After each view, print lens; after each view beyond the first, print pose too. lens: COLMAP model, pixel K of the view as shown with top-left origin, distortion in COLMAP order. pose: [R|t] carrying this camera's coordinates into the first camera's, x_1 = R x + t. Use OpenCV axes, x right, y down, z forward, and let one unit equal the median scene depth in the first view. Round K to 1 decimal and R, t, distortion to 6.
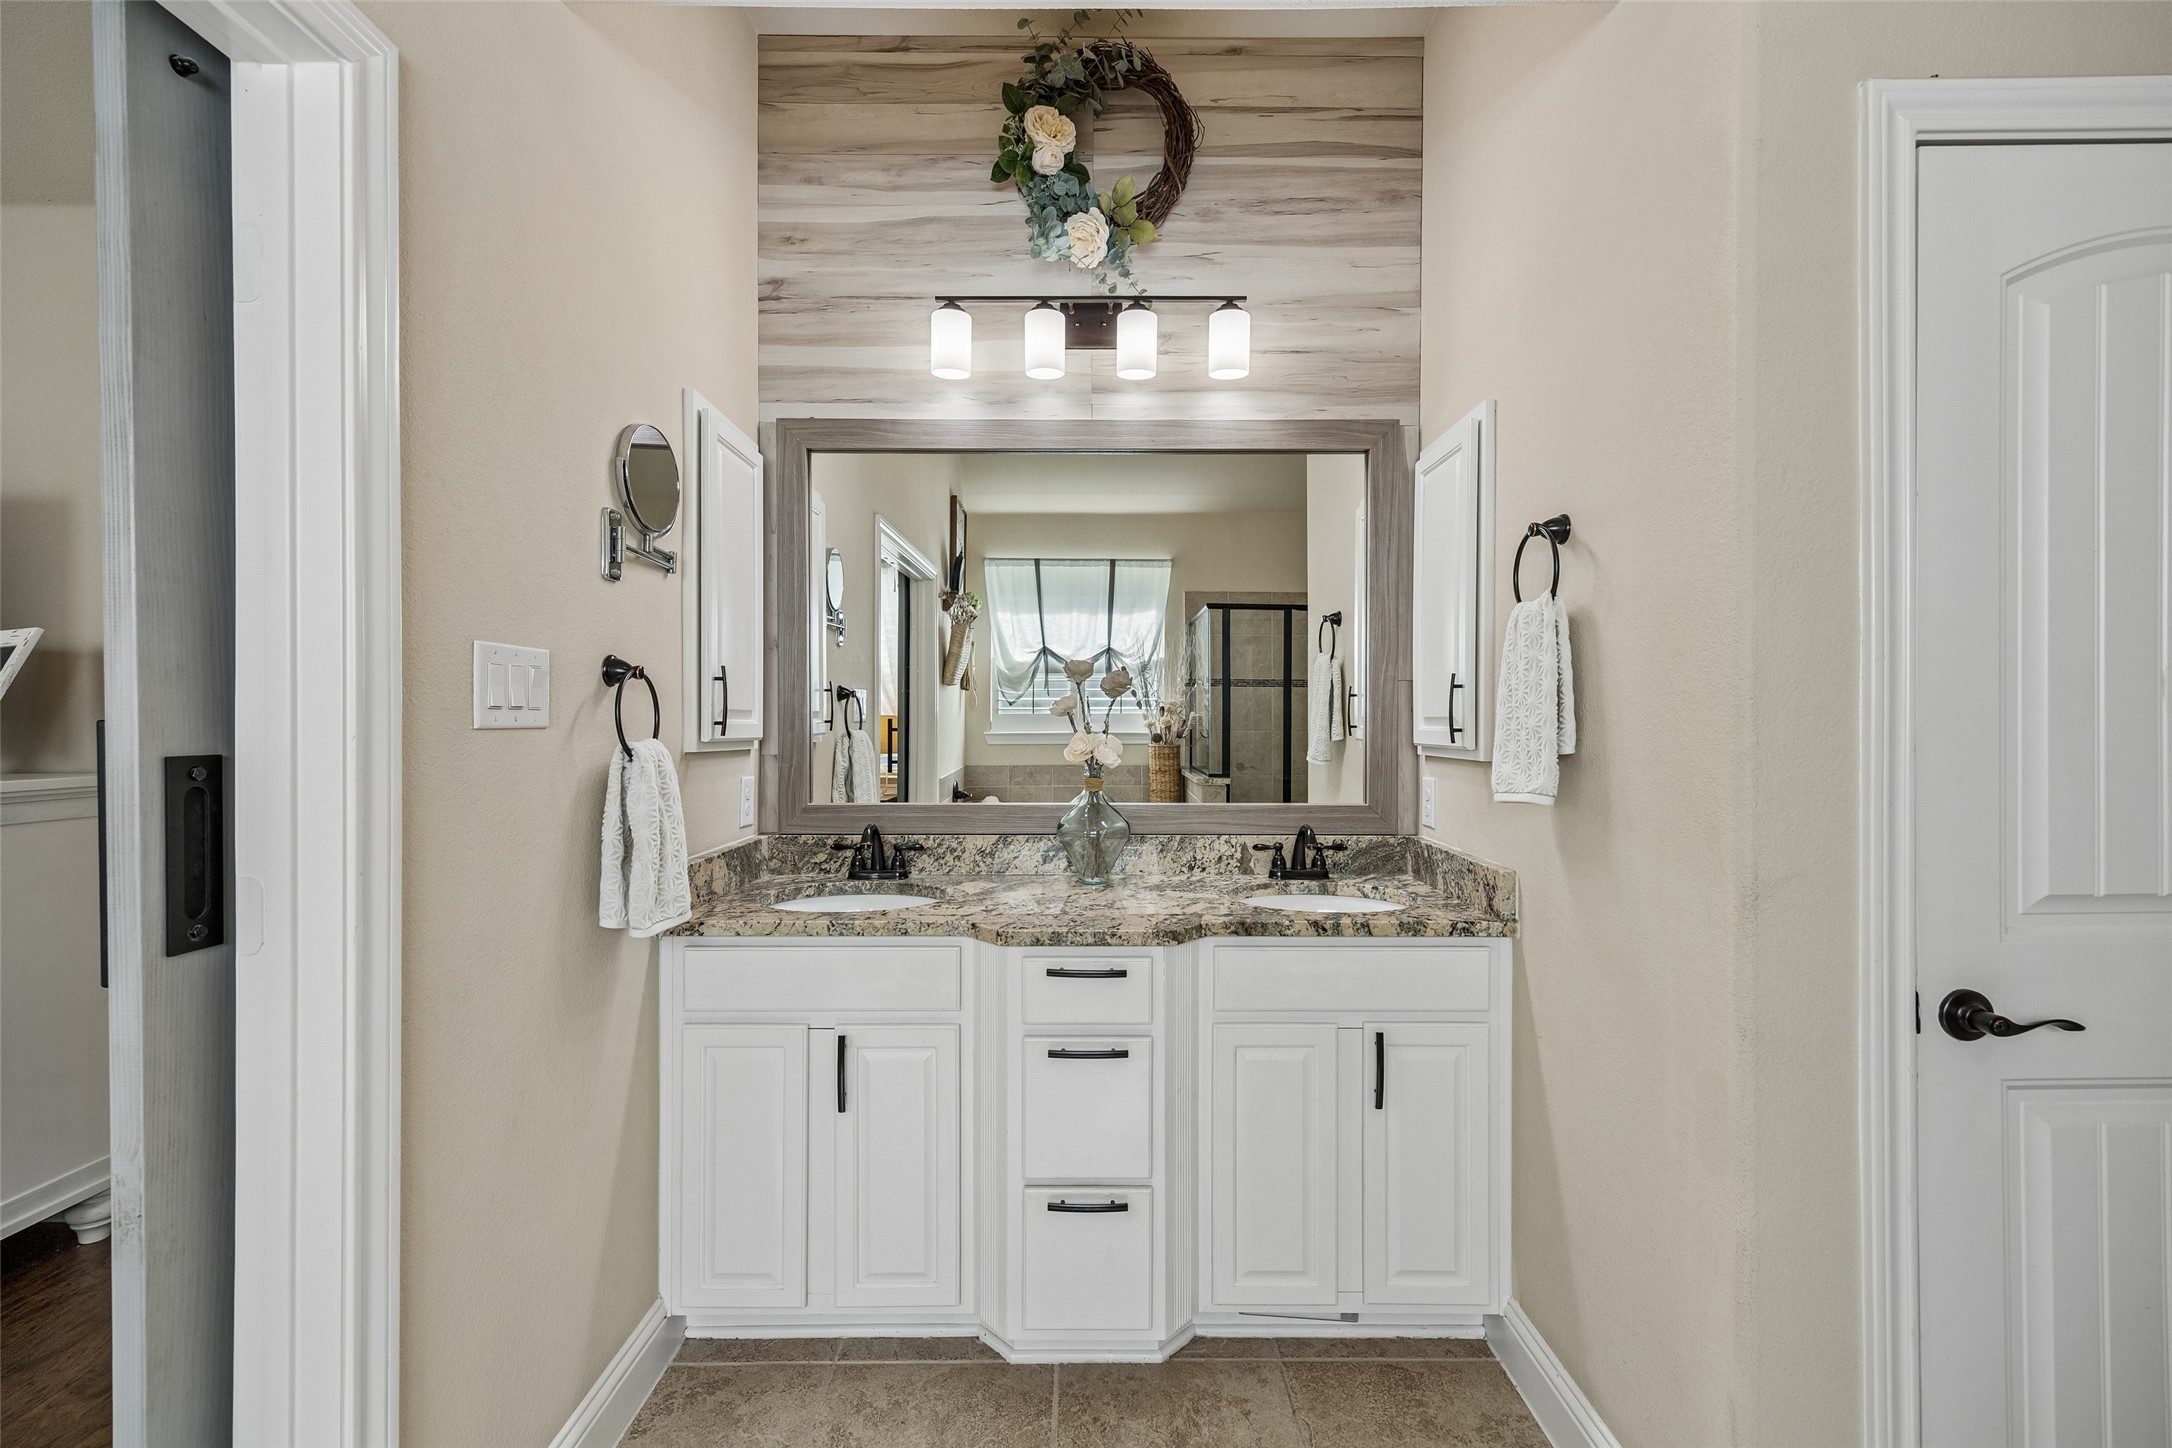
lens RADIAL K [[892.8, 0, 1087.7], [0, 892.8, 730.1], [0, 0, 1]] dist [0.011870, 0.000282]
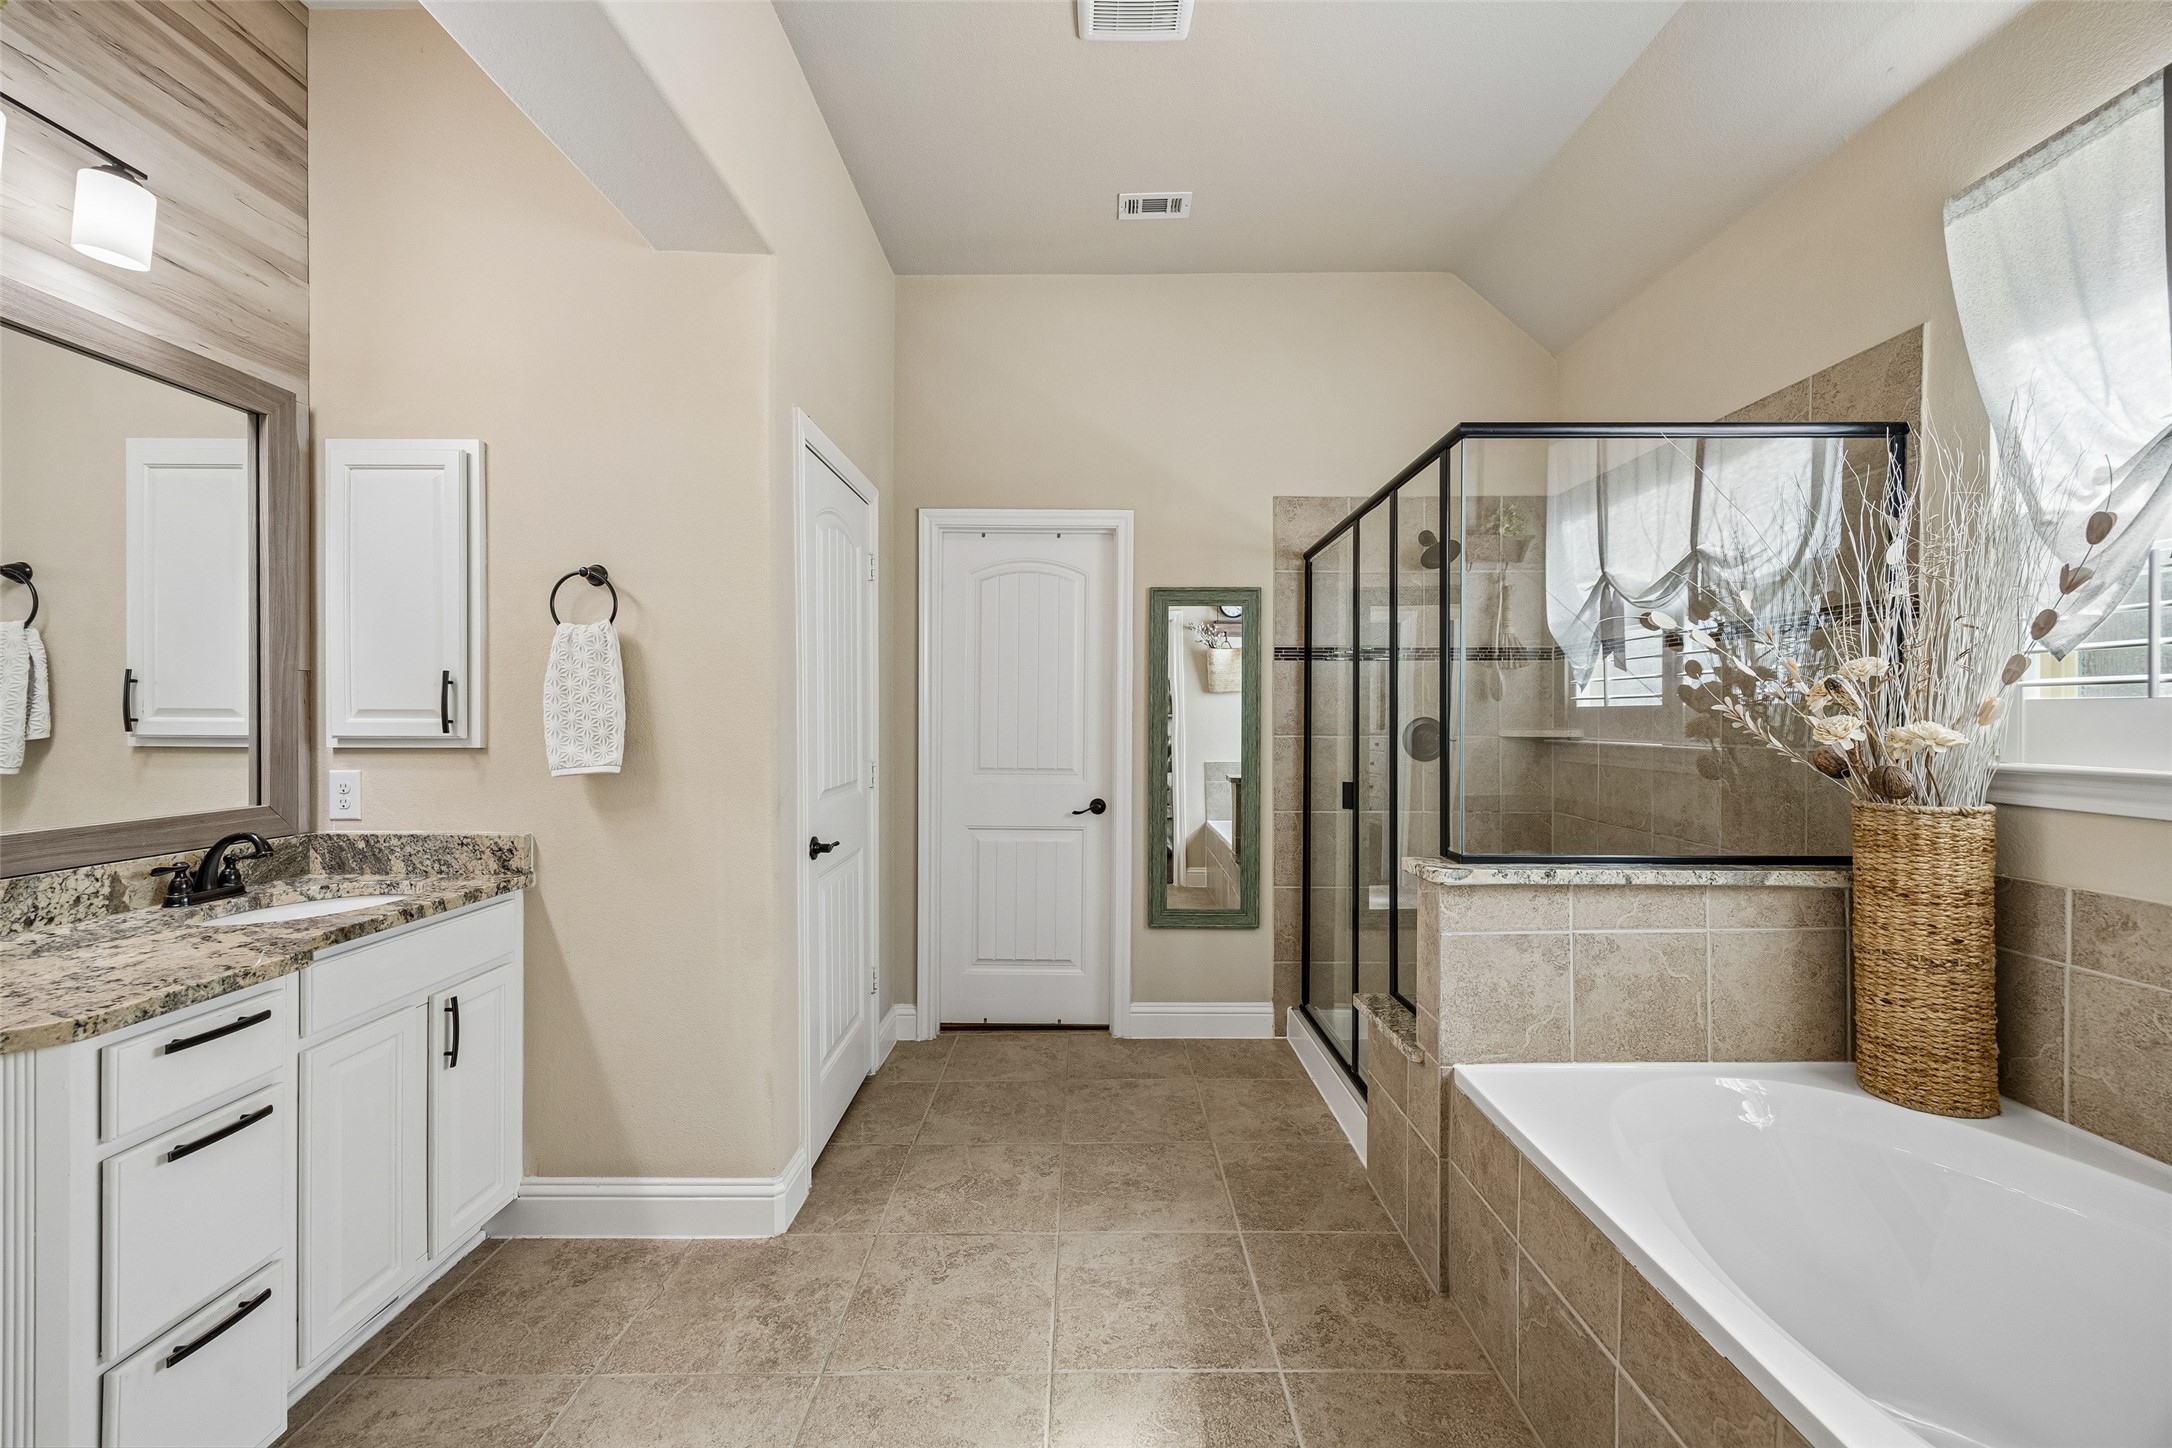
lens RADIAL K [[839.0, 0, 1088.0], [0, 839.0, 717.4], [0, 0, 1]] dist [0.009188, -0.003060]
pose [[0.009392, -0.003081, 0.999951, -0.561718], [0.010356, 0.999942, 0.002983, 0.000272], [-0.999902, 0.010328, 0.009423, 0.168380]]
